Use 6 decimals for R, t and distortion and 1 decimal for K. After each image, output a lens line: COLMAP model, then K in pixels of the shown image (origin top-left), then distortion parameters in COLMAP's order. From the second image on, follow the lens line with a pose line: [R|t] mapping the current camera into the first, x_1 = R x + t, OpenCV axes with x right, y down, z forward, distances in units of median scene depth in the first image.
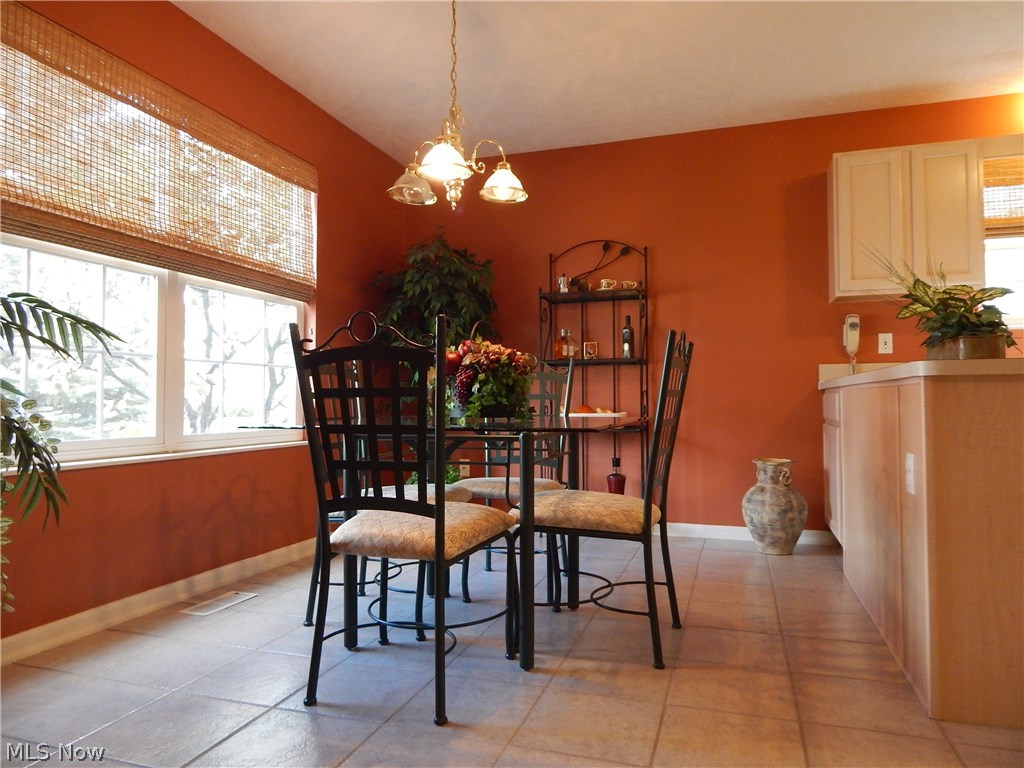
lens RADIAL K [[675.2, 0, 515.8], [0, 675.2, 380.2], [0, 0, 1]] dist [0.004883, -0.007288]
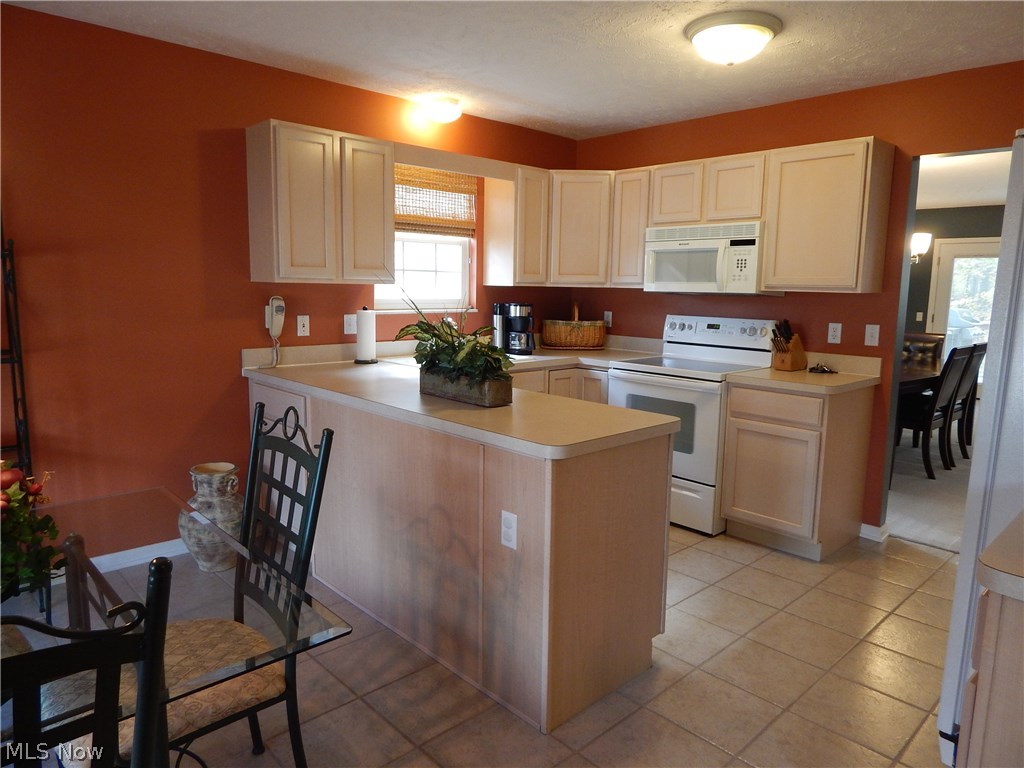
lens RADIAL K [[675.2, 0, 515.8], [0, 675.2, 380.2], [0, 0, 1]] dist [0.004883, -0.007288]
pose [[0.469773, -0.111730, 0.875688, -0.192308], [-0.048524, 0.987190, 0.151988, -0.148136], [-0.881452, -0.113892, 0.458334, 0.273859]]
